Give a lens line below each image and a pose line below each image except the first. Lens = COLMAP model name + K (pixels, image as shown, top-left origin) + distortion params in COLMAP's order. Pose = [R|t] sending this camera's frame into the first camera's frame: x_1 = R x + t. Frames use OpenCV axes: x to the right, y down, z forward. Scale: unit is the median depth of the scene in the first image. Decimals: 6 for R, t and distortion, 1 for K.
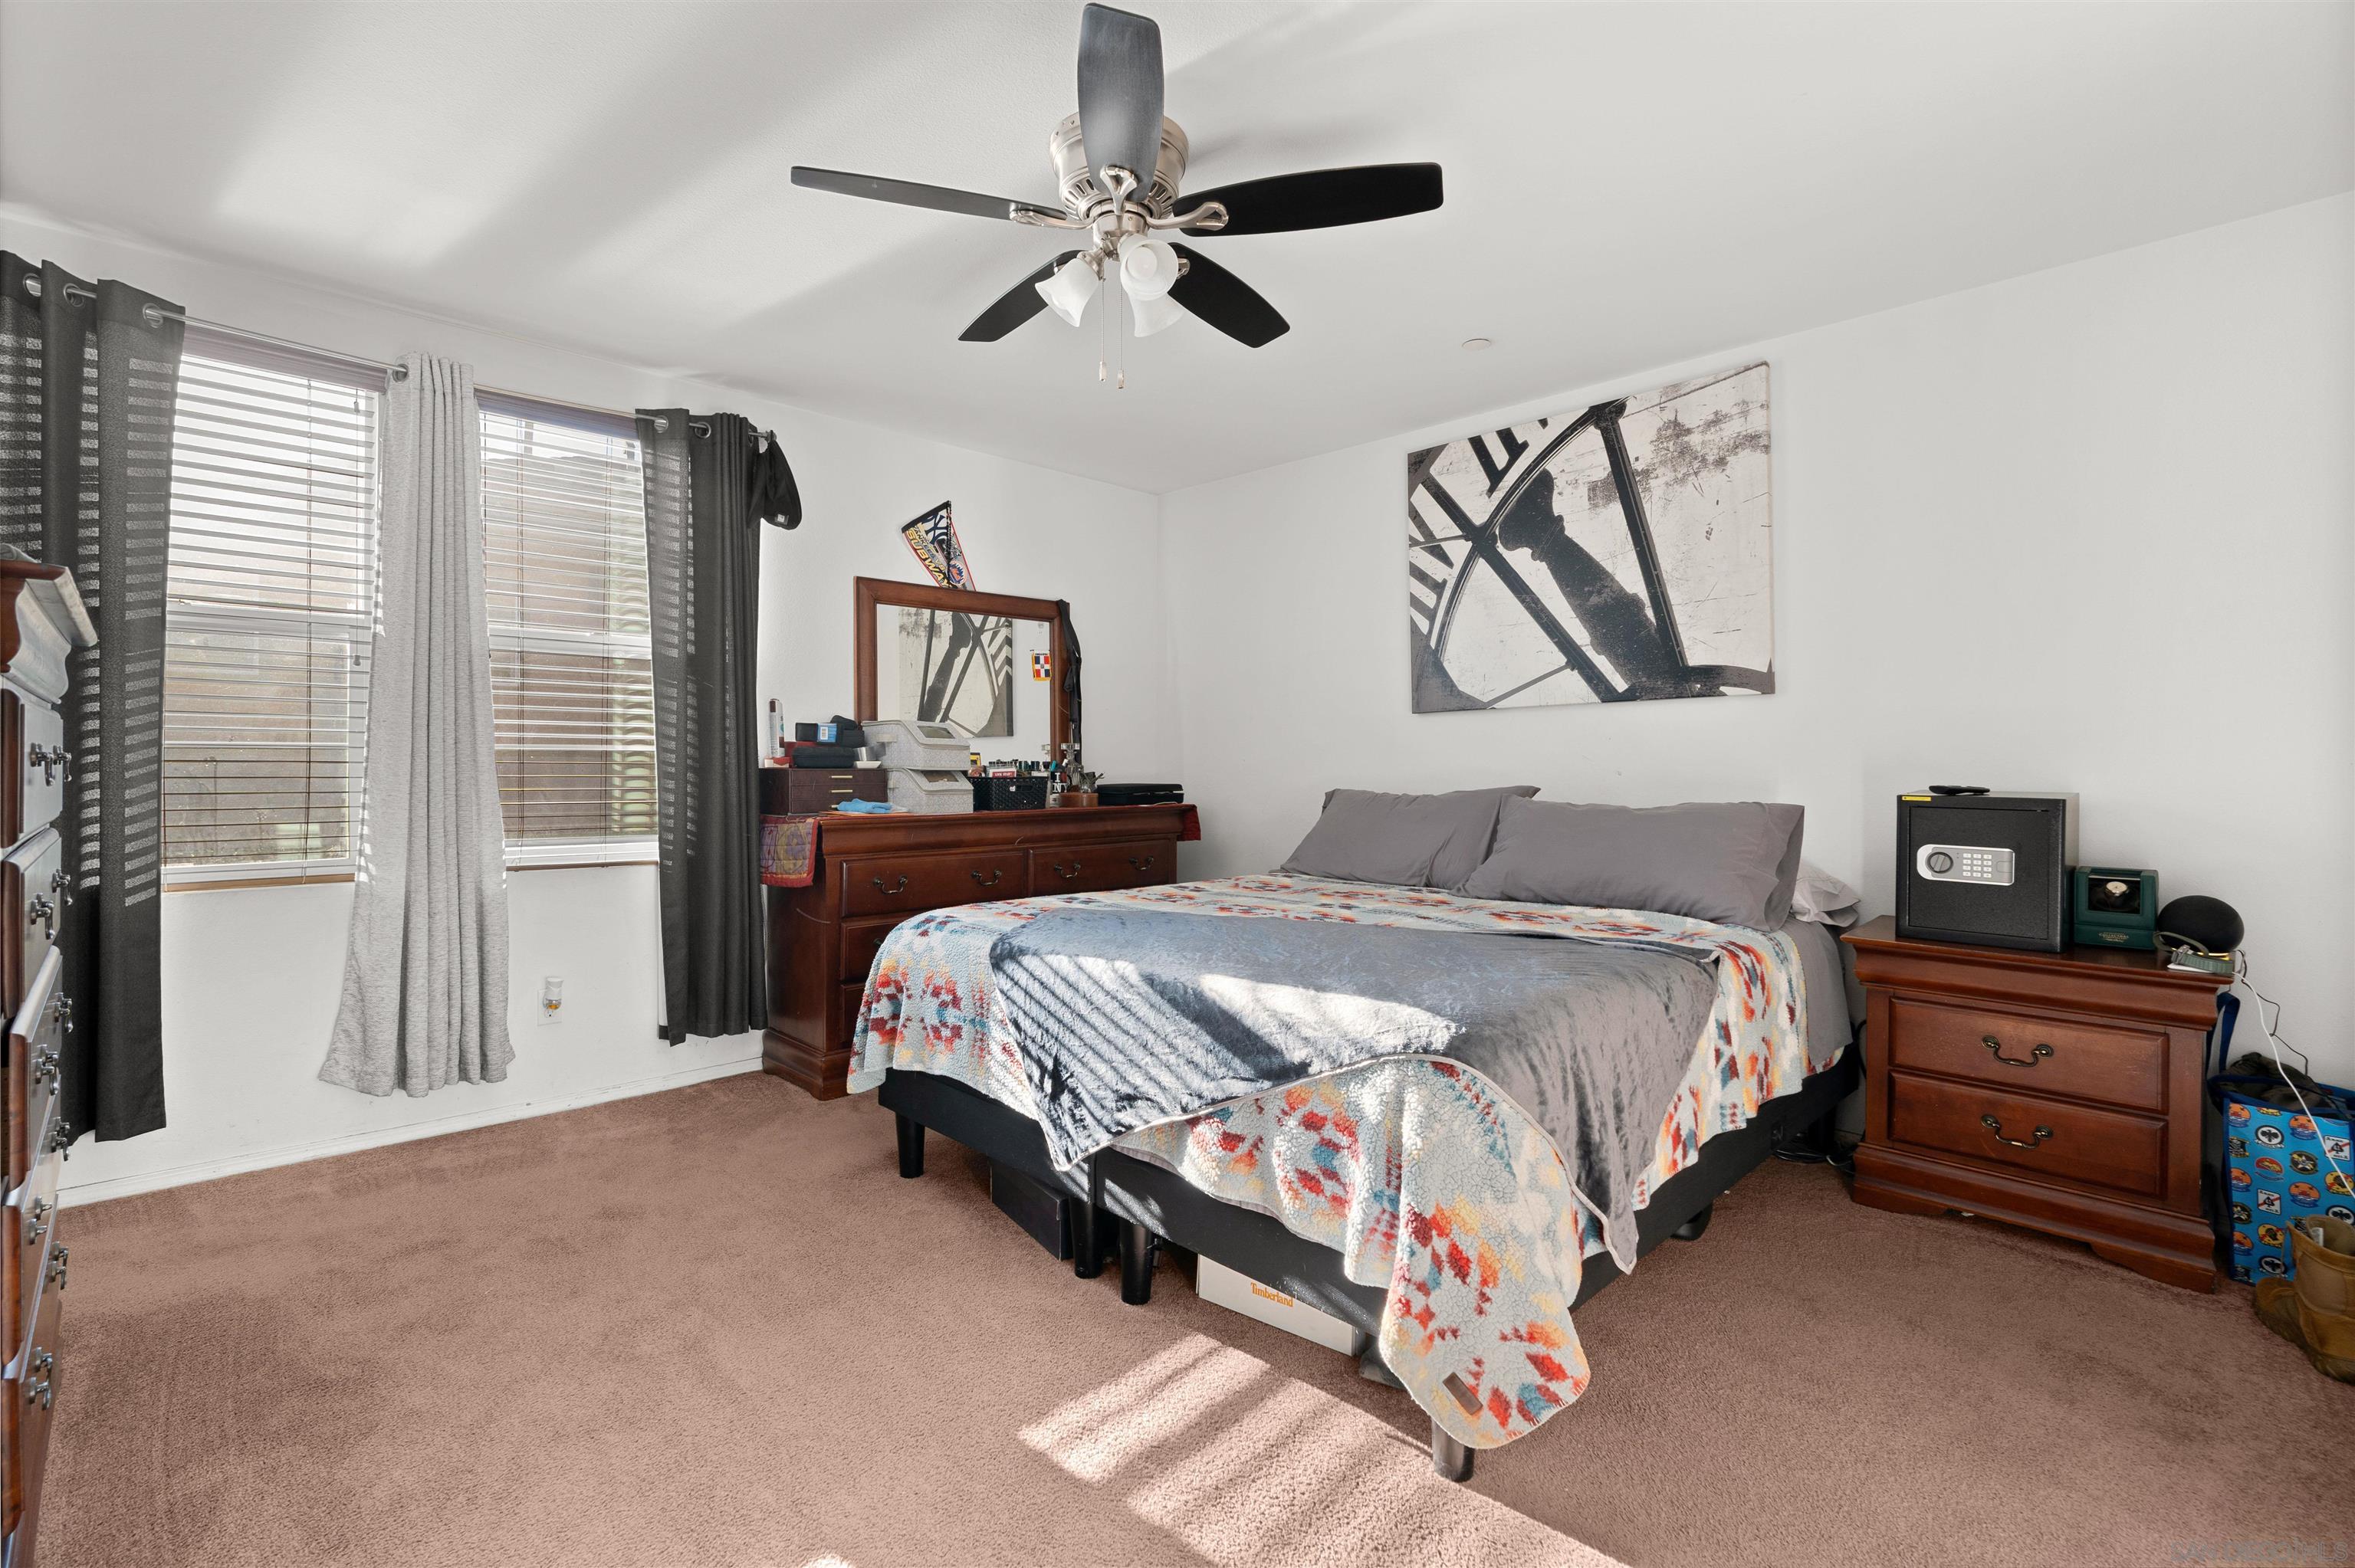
lens RADIAL K [[1071.0, 0, 1162.3], [0, 1071.0, 764.9], [0, 0, 1]] dist [-0.010708, 0.003781]
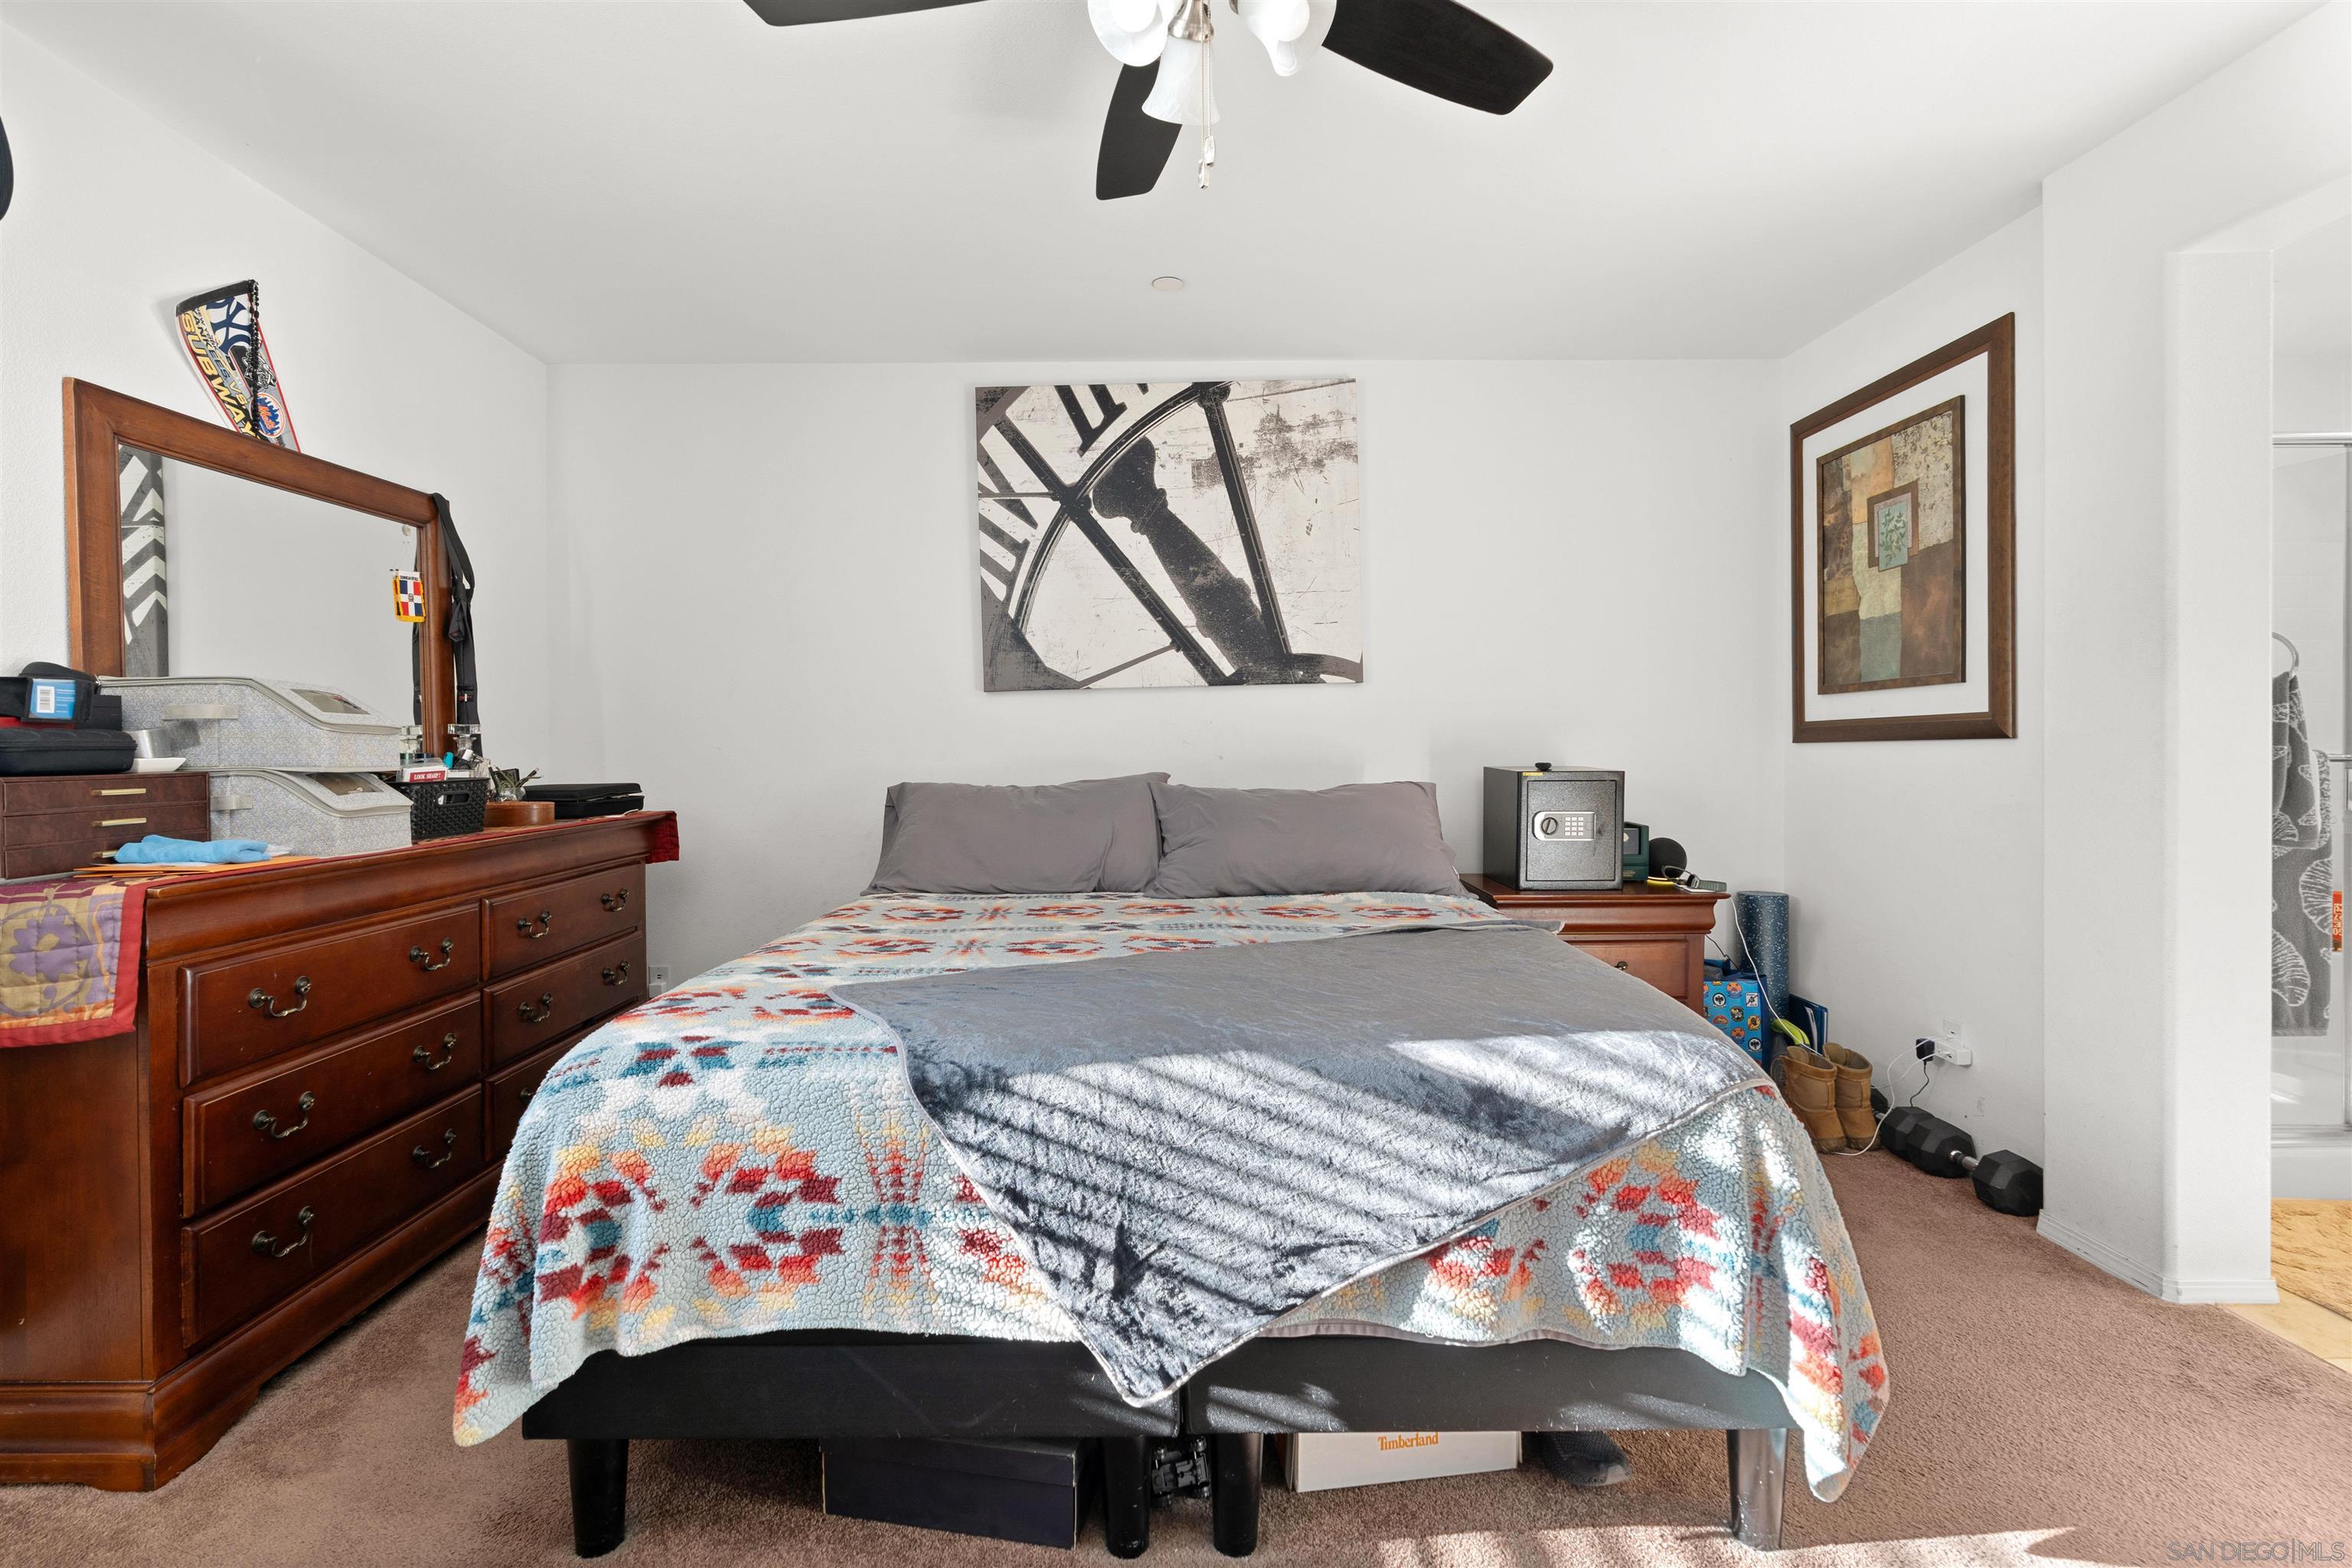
lens RADIAL K [[1069.8, 0, 1117.8], [0, 1069.8, 750.1], [0, 0, 1]] dist [-0.010708, 0.003781]
pose [[0.689627, -0.011572, 0.724072, -0.380686], [0.012064, 0.999917, 0.004491, -0.004303], [-0.724064, 0.005638, 0.689709, 0.399330]]
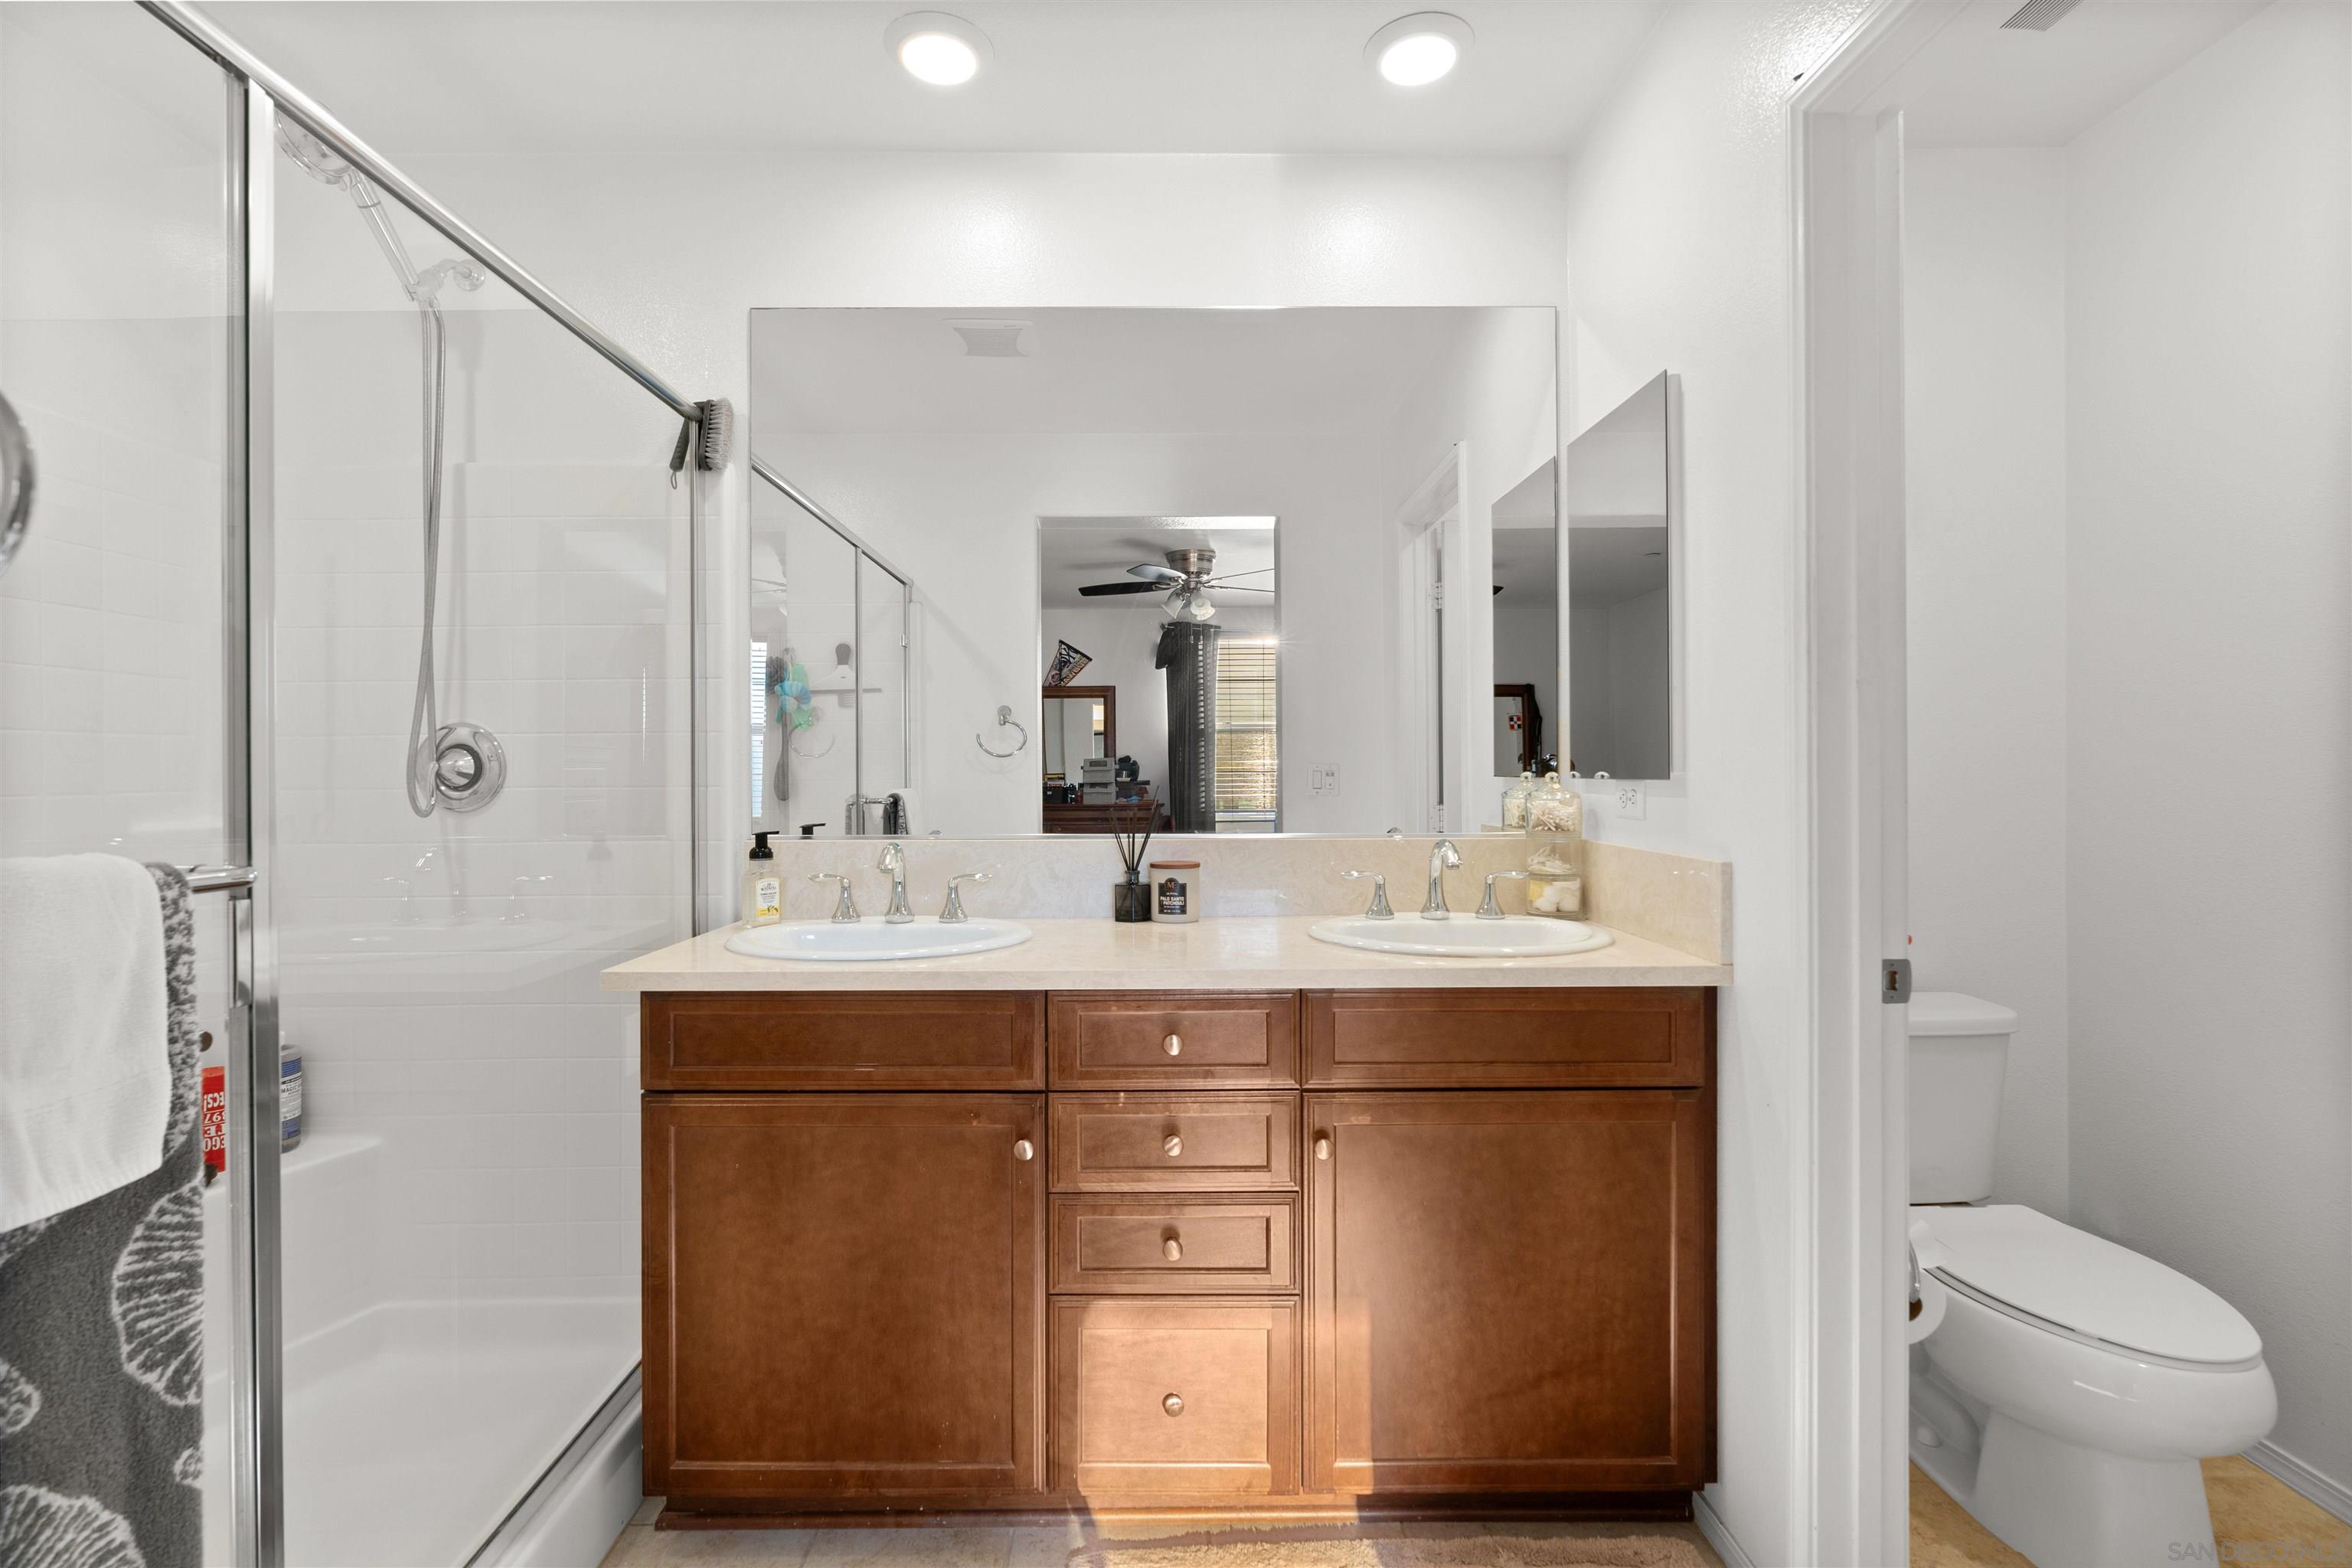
lens RADIAL K [[1069.8, 0, 1166.5], [0, 1069.8, 781.1], [0, 0, 1]] dist [-0.010708, 0.003781]
pose [[-0.724928, -0.012497, 0.688712, 0.398548], [0.001163, 0.999812, 0.019367, -0.015248], [-0.688824, 0.014841, -0.724777, 0.320903]]
